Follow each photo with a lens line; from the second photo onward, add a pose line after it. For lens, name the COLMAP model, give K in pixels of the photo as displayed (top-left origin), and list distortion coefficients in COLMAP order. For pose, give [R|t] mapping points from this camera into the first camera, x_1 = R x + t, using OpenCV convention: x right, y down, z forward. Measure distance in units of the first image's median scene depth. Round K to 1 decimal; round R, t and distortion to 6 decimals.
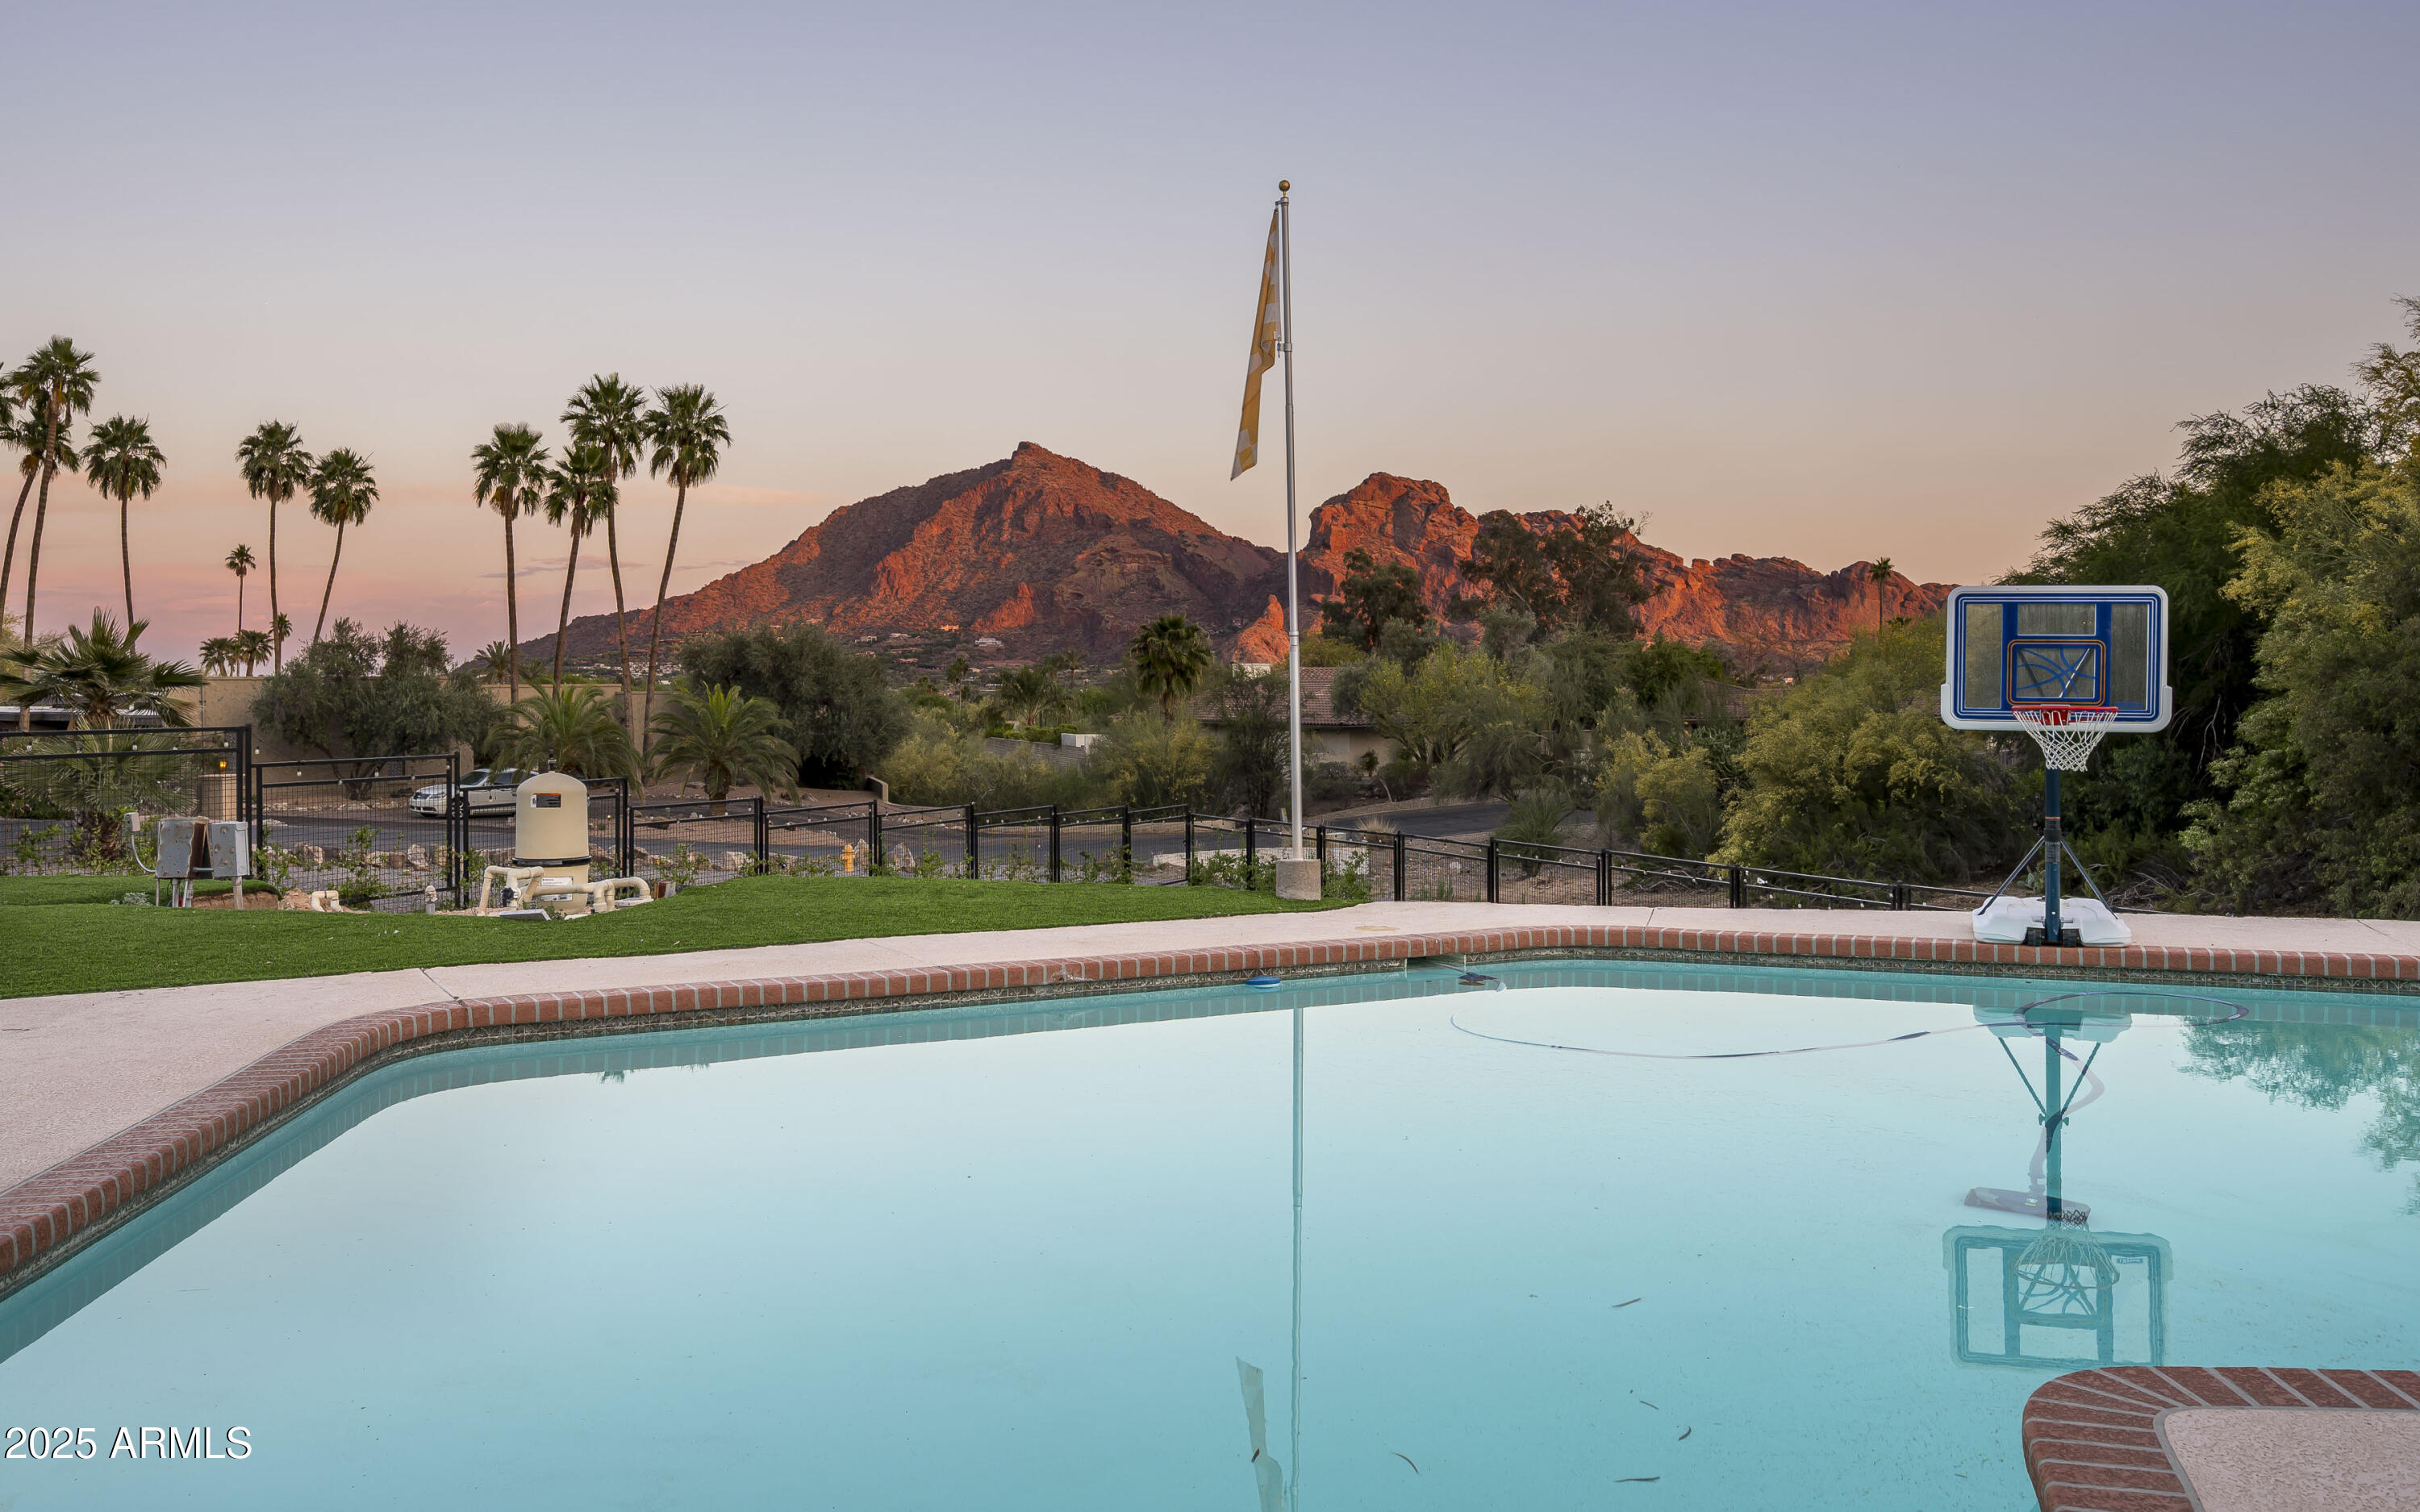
lens RADIAL K [[2022.2, 0, 1202.0], [0, 2022.2, 736.9], [0, 0, 1]] dist [-0.010212, 0.004962]
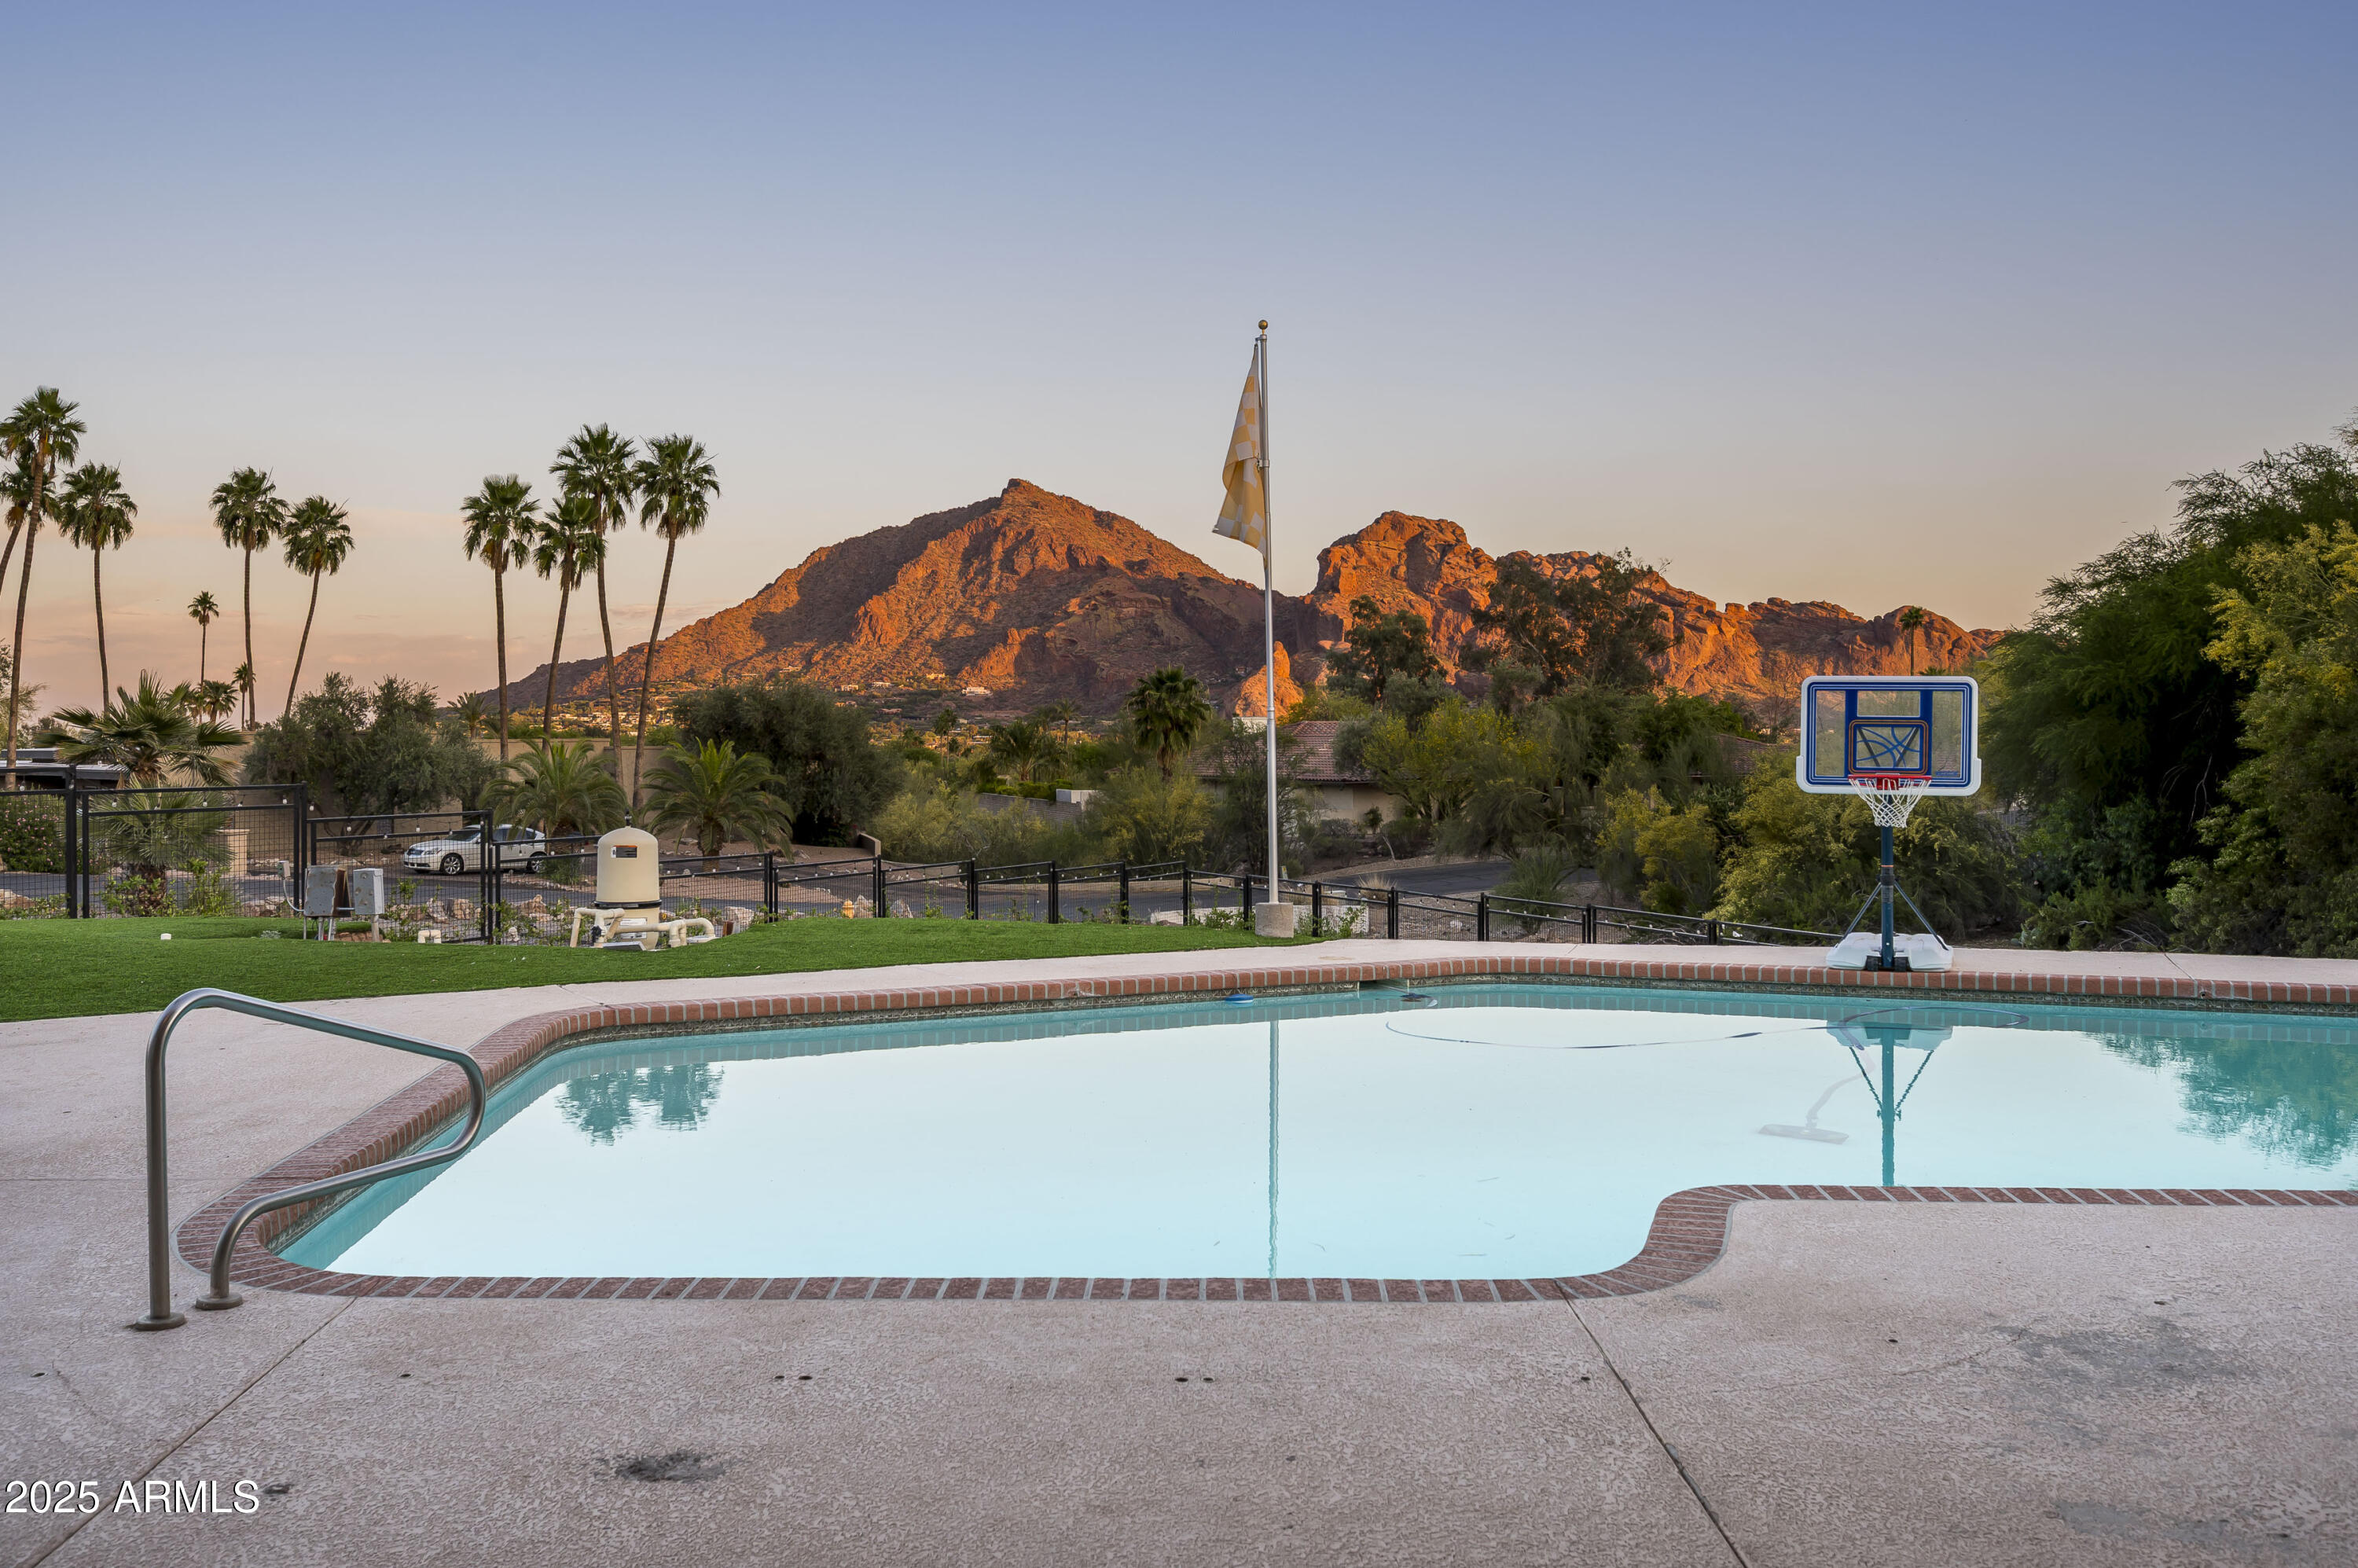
lens RADIAL K [[2150.8, 0, 1176.0], [0, 2150.8, 800.0], [0, 0, 1]] dist [-0.008449, 0.000000]
pose [[0.999921, 0.001186, -0.012517, 0.001181], [-0.001141, 0.999993, 0.003604, -0.000562], [0.012521, -0.003589, 0.999915, -0.044604]]
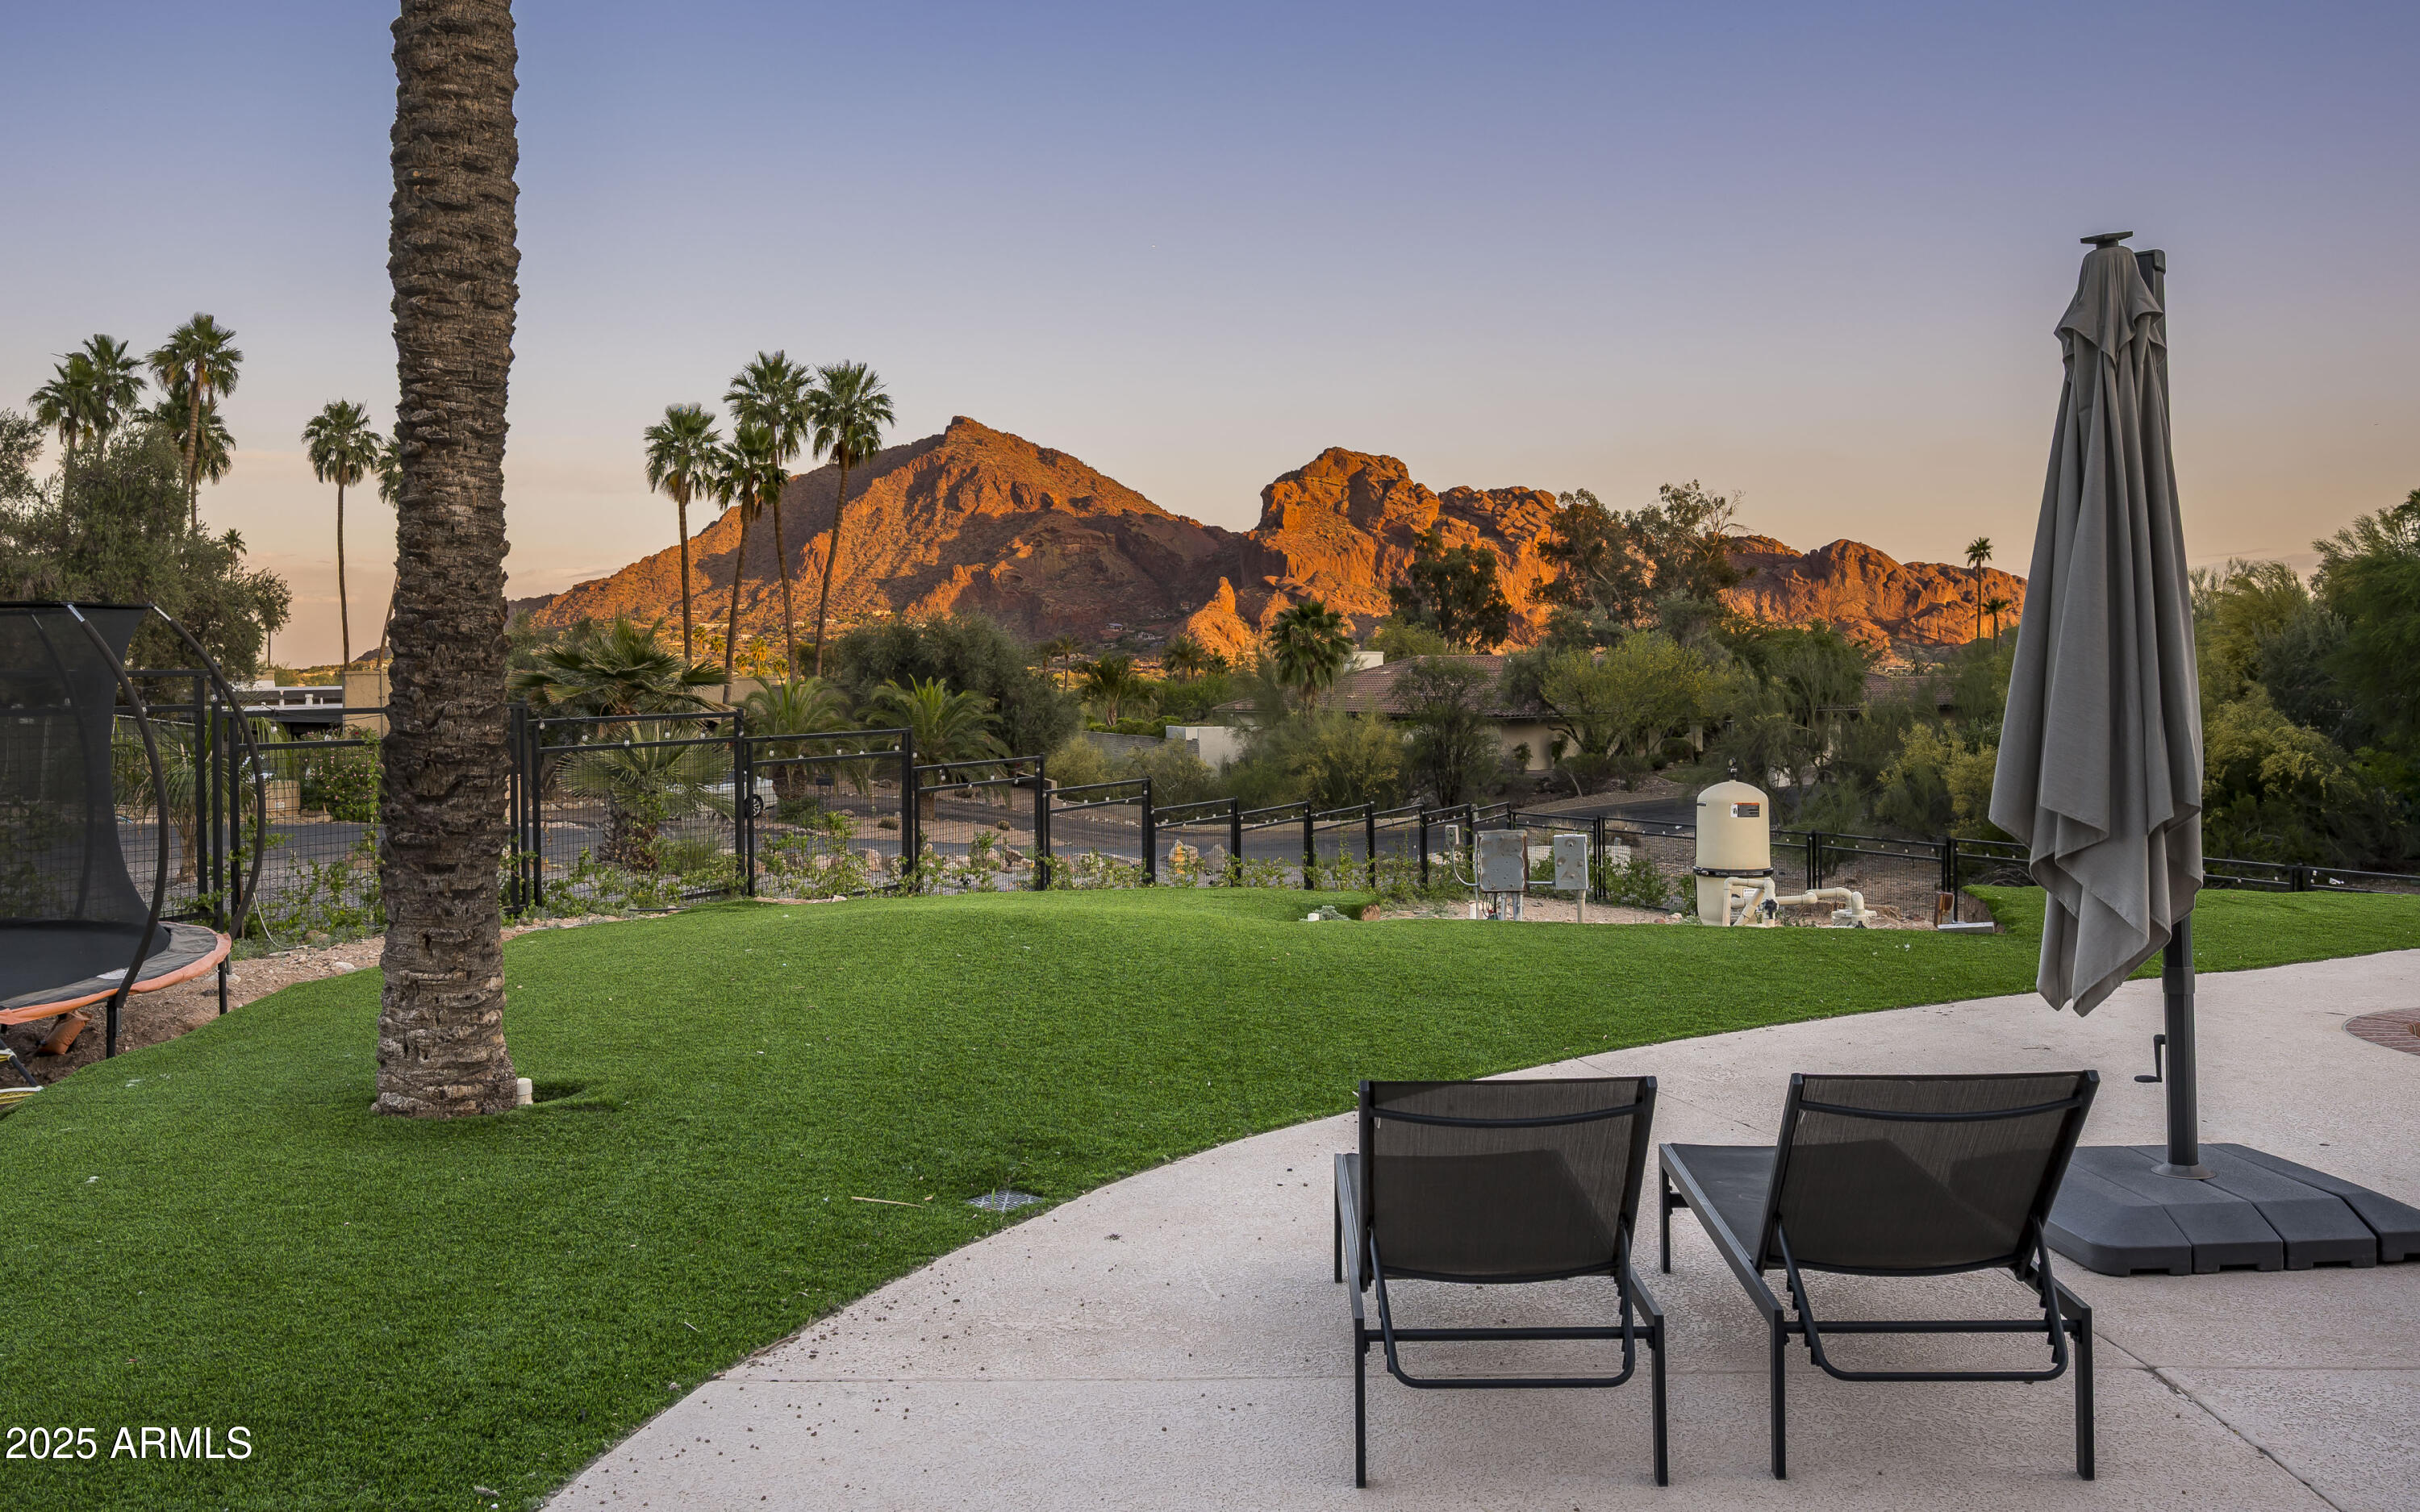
lens RADIAL K [[2133.0, 0, 1146.5], [0, 2133.0, 741.9], [0, 0, 1]] dist [-0.005857, -0.004527]
pose [[0.999989, -0.003863, 0.002726, -0.122620], [0.003844, 0.999968, 0.007013, -0.001965], [-0.002753, -0.007003, 0.999972, -0.006328]]
